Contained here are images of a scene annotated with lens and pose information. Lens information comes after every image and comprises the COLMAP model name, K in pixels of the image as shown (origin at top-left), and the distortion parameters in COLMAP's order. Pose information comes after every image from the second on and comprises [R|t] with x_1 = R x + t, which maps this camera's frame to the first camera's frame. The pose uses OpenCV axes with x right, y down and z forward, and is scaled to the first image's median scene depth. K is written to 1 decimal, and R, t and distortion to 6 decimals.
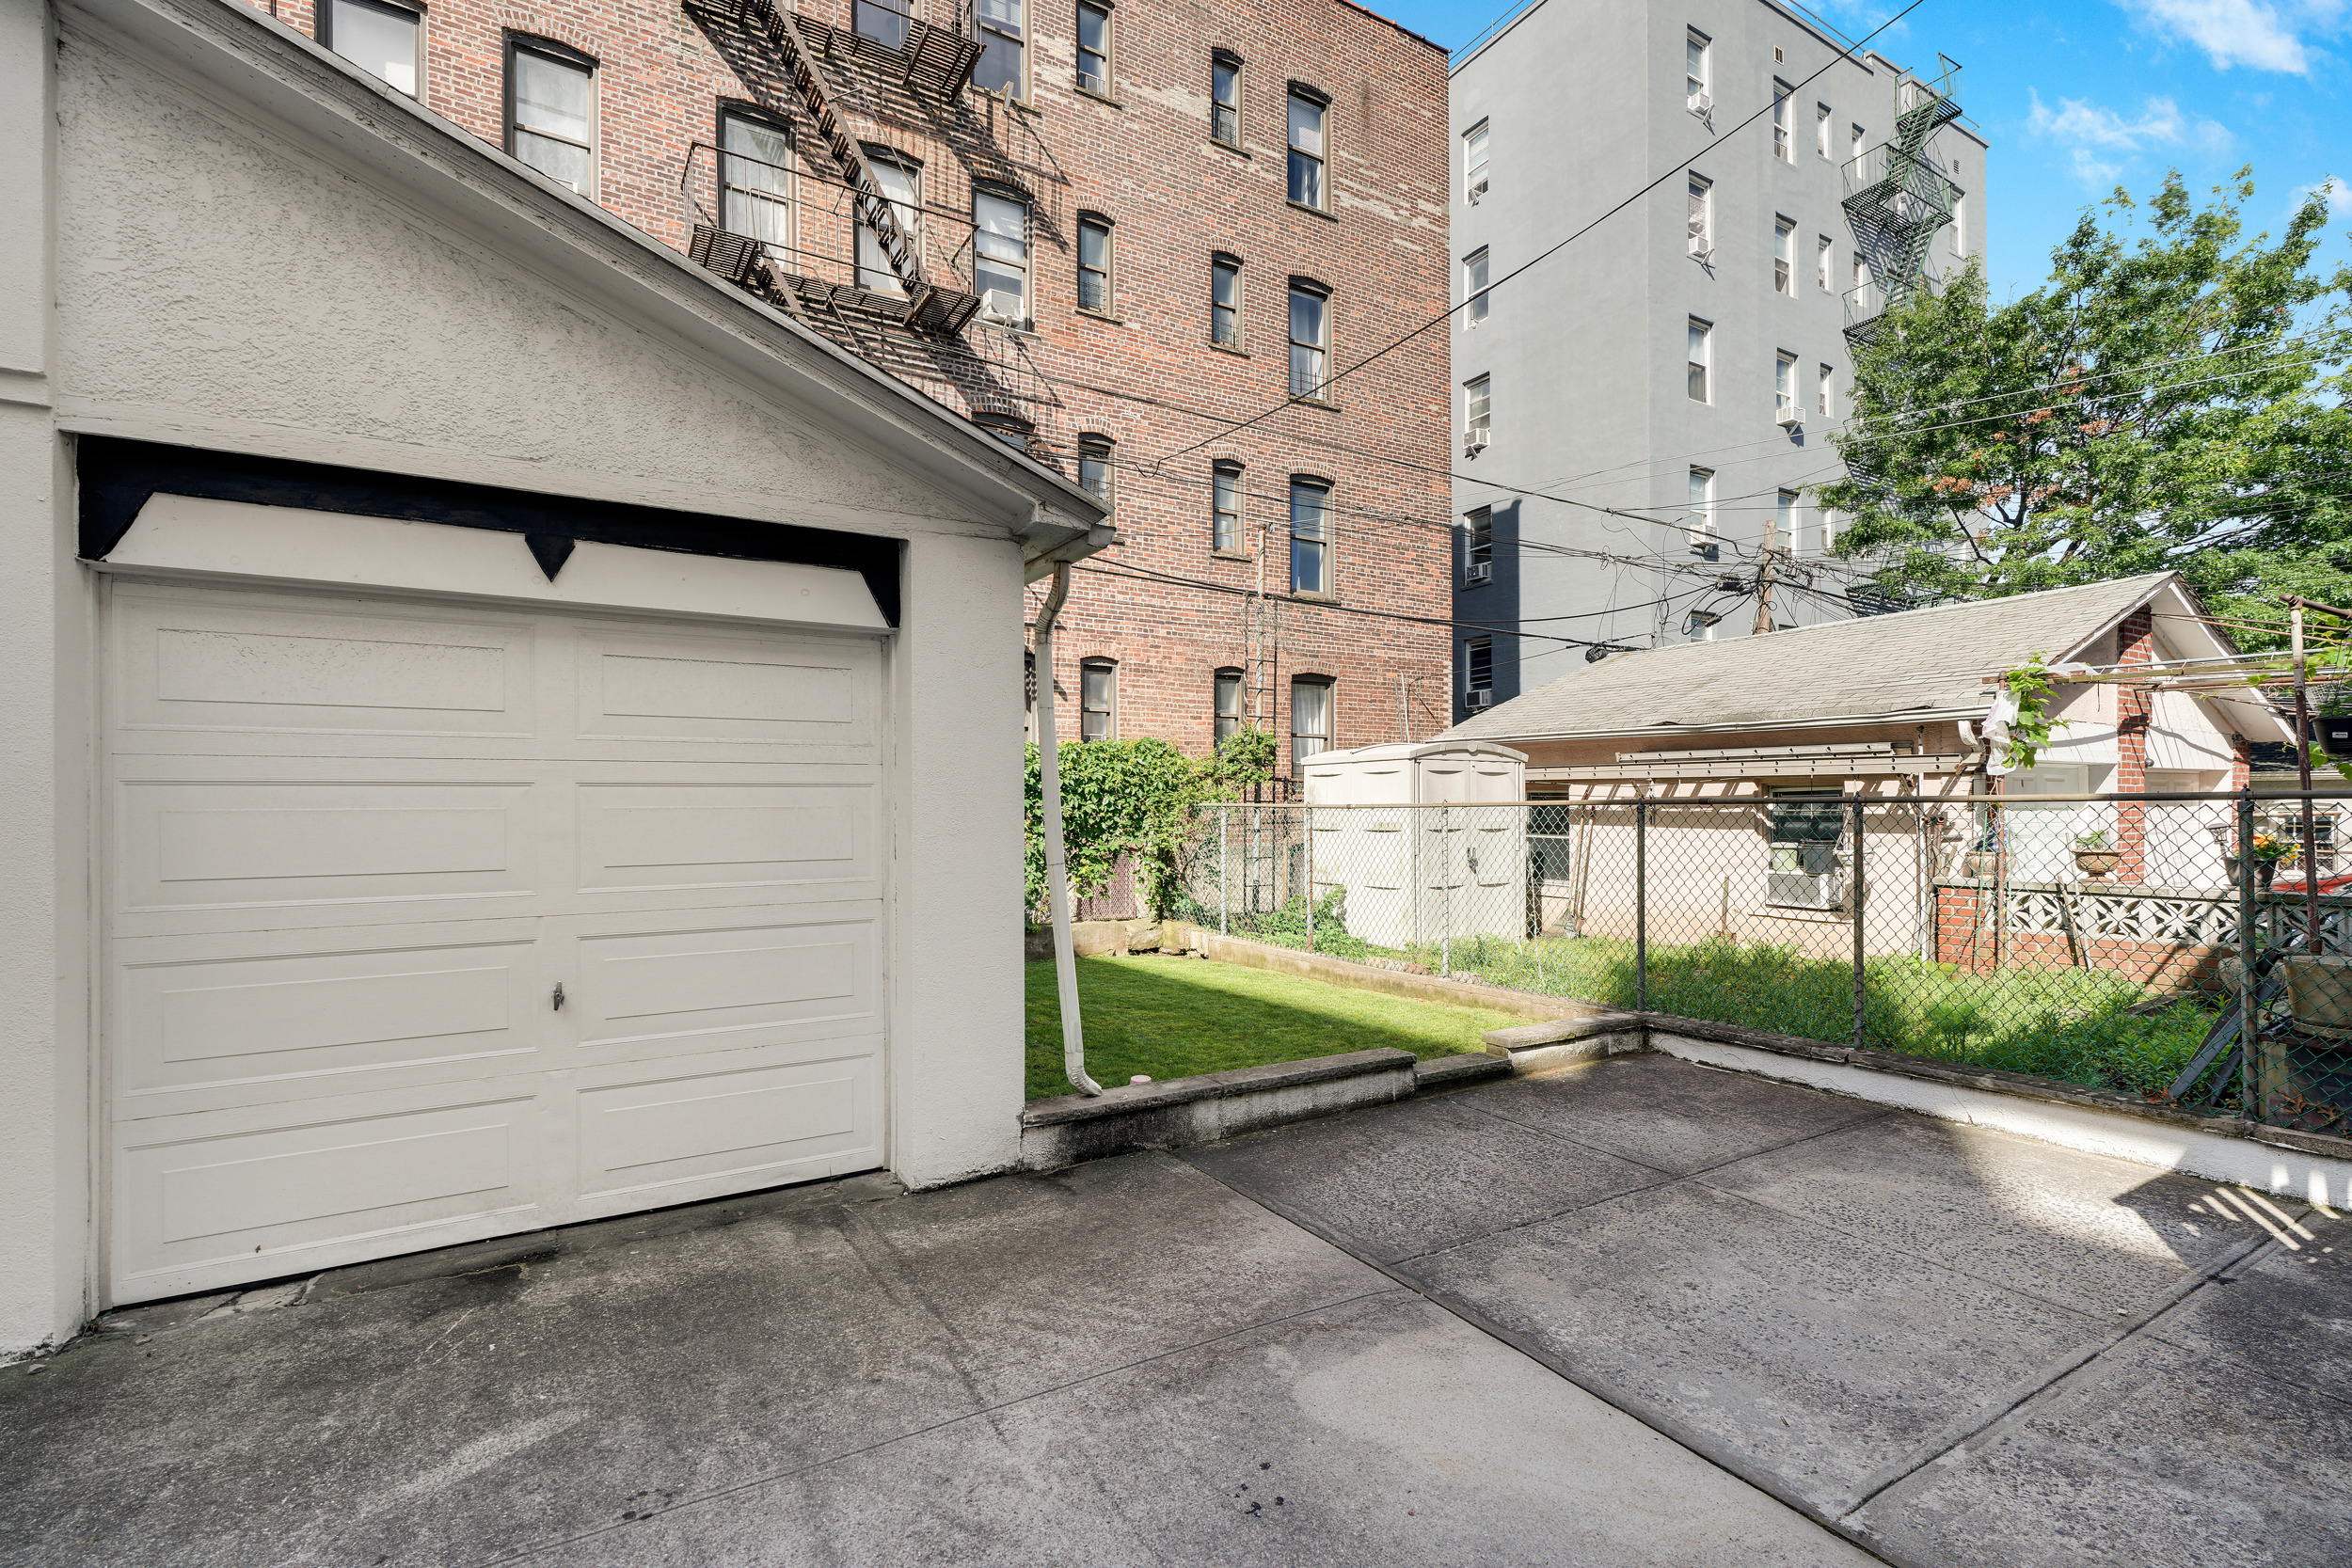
lens RADIAL K [[1094.1, 0, 1153.0], [0, 1094.1, 801.7], [0, 0, 1]] dist [0.000956, -0.000785]
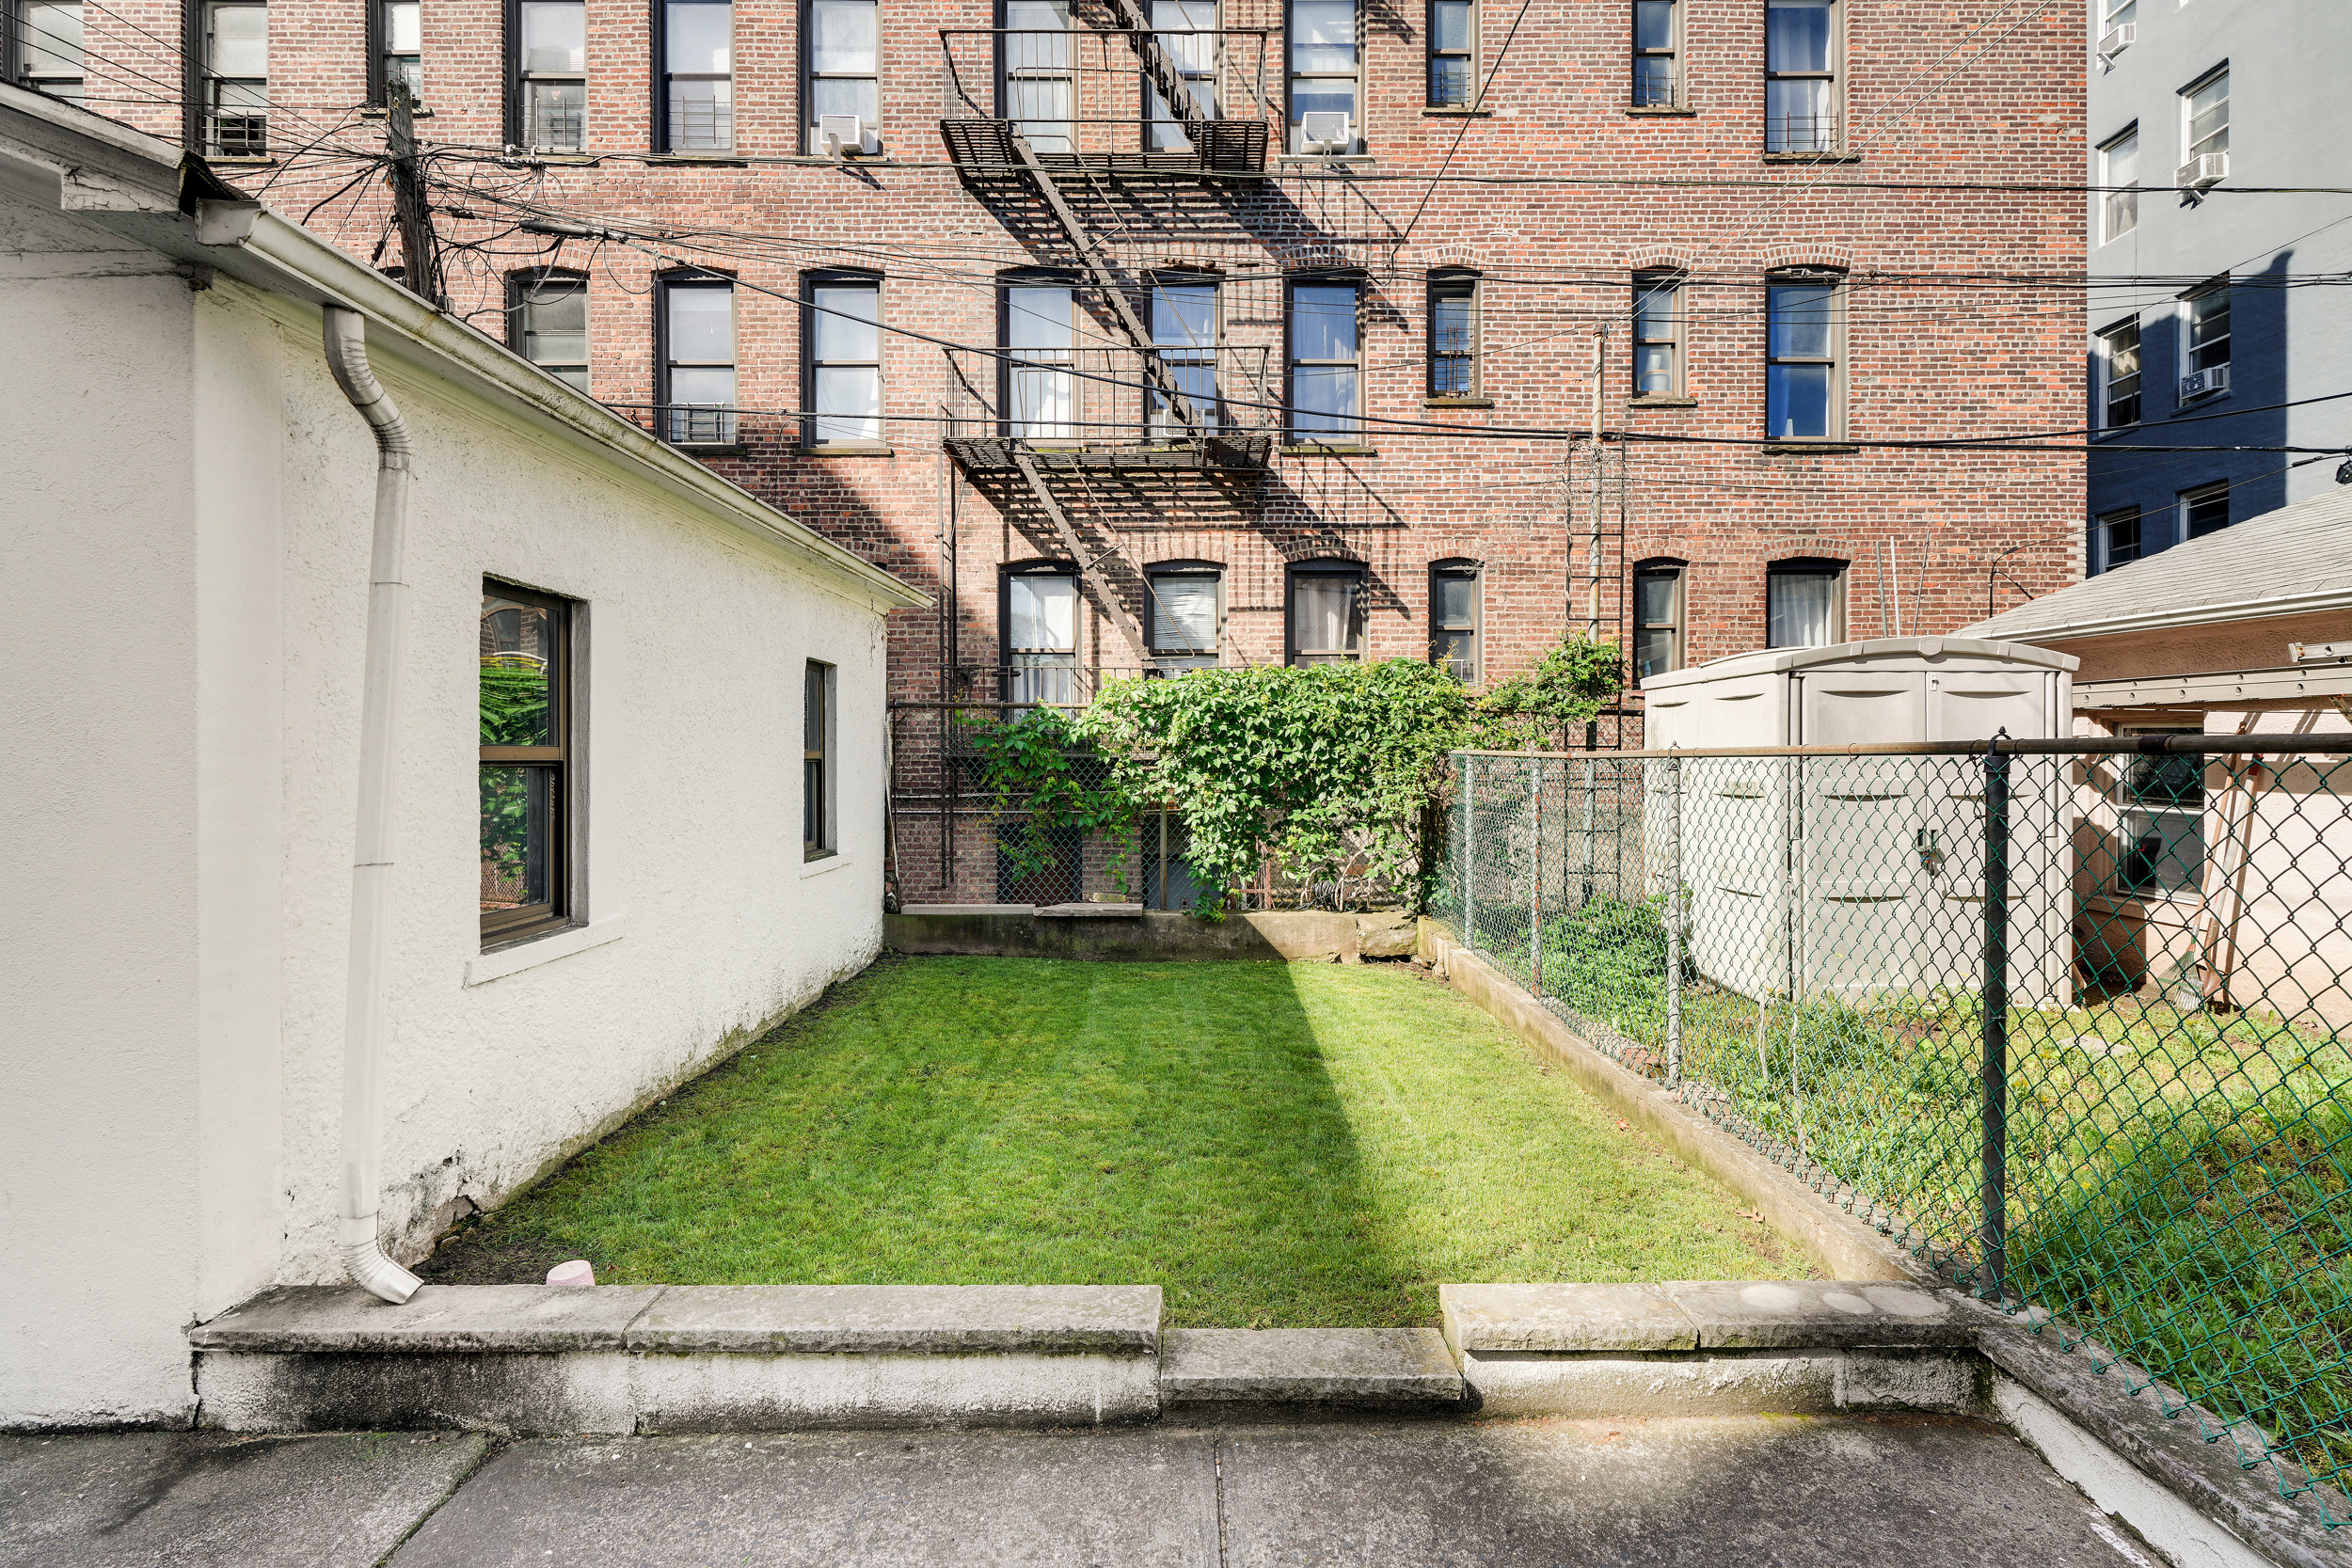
lens RADIAL K [[1094.1, 0, 1195.3], [0, 1094.1, 760.1], [0, 0, 1]] dist [0.000956, -0.000785]
pose [[0.861642, 0.002379, -0.507511, 0.187565], [0.003548, 0.999936, 0.010712, -0.000065], [0.507504, -0.011031, 0.861579, 0.251013]]
